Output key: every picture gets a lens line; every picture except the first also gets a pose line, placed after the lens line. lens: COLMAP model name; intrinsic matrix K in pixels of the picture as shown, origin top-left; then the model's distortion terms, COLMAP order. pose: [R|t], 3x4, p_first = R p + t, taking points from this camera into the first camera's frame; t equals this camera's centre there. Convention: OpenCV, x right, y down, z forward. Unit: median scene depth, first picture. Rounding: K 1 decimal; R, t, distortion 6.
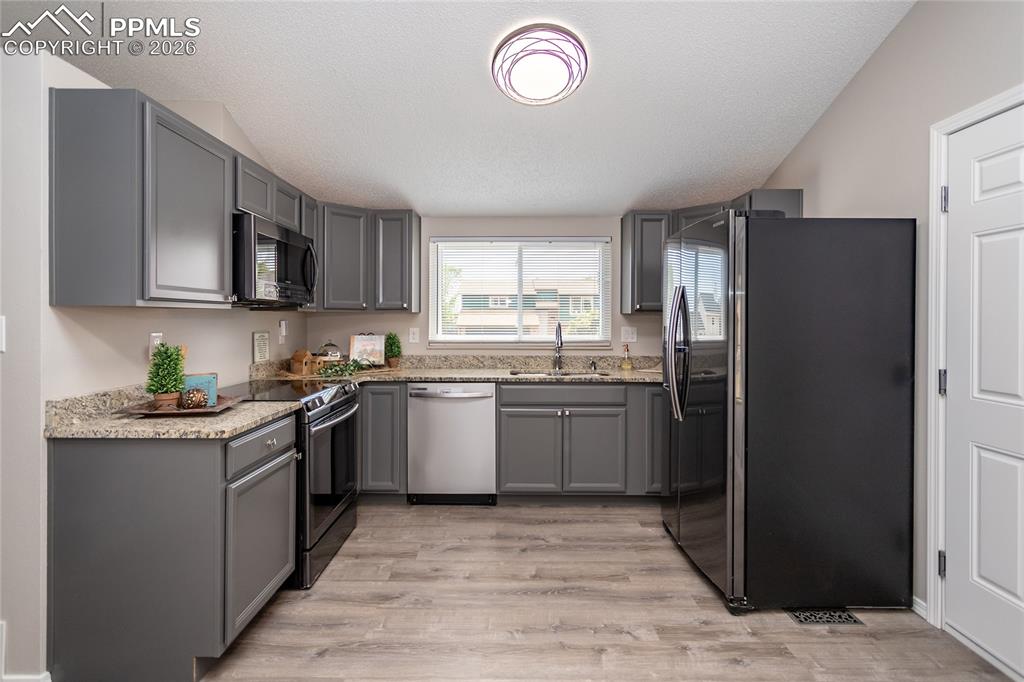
lens RADIAL K [[502.3, 0, 496.3], [0, 502.3, 321.1], [0, 0, 1]] dist [0.002886, 0.001413]
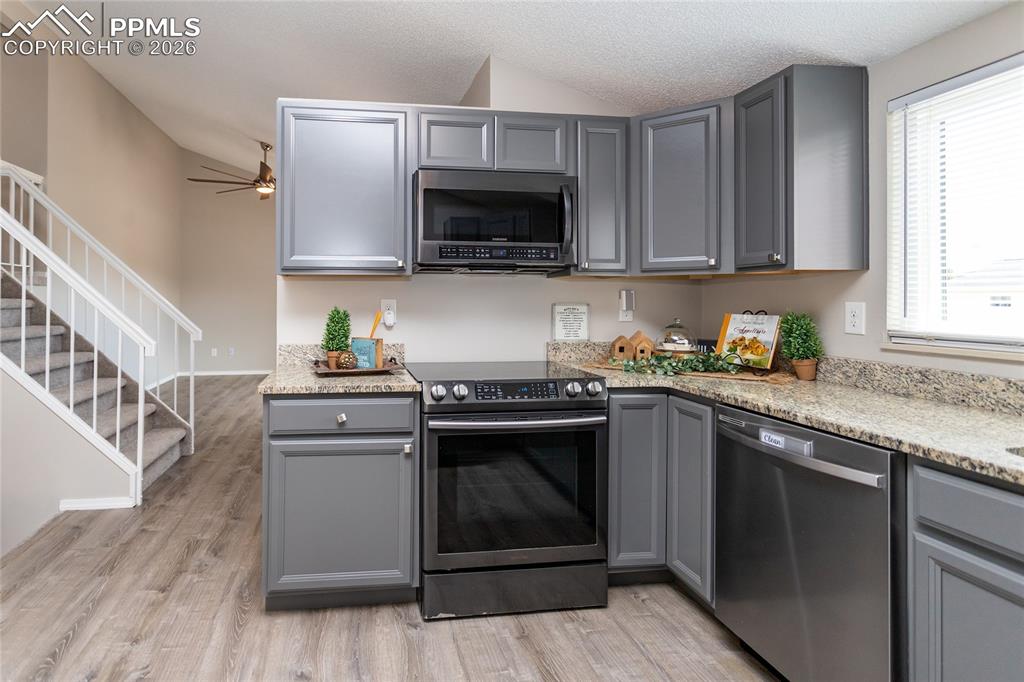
lens RADIAL K [[541.2, 0, 504.5], [0, 541.2, 296.8], [0, 0, 1]] dist [-0.004403, -0.000726]
pose [[0.146762, -0.012555, -0.989092, 0.398933], [-0.006716, 0.999884, -0.013689, 0.023070], [0.989149, 0.008652, 0.146660, 0.792387]]
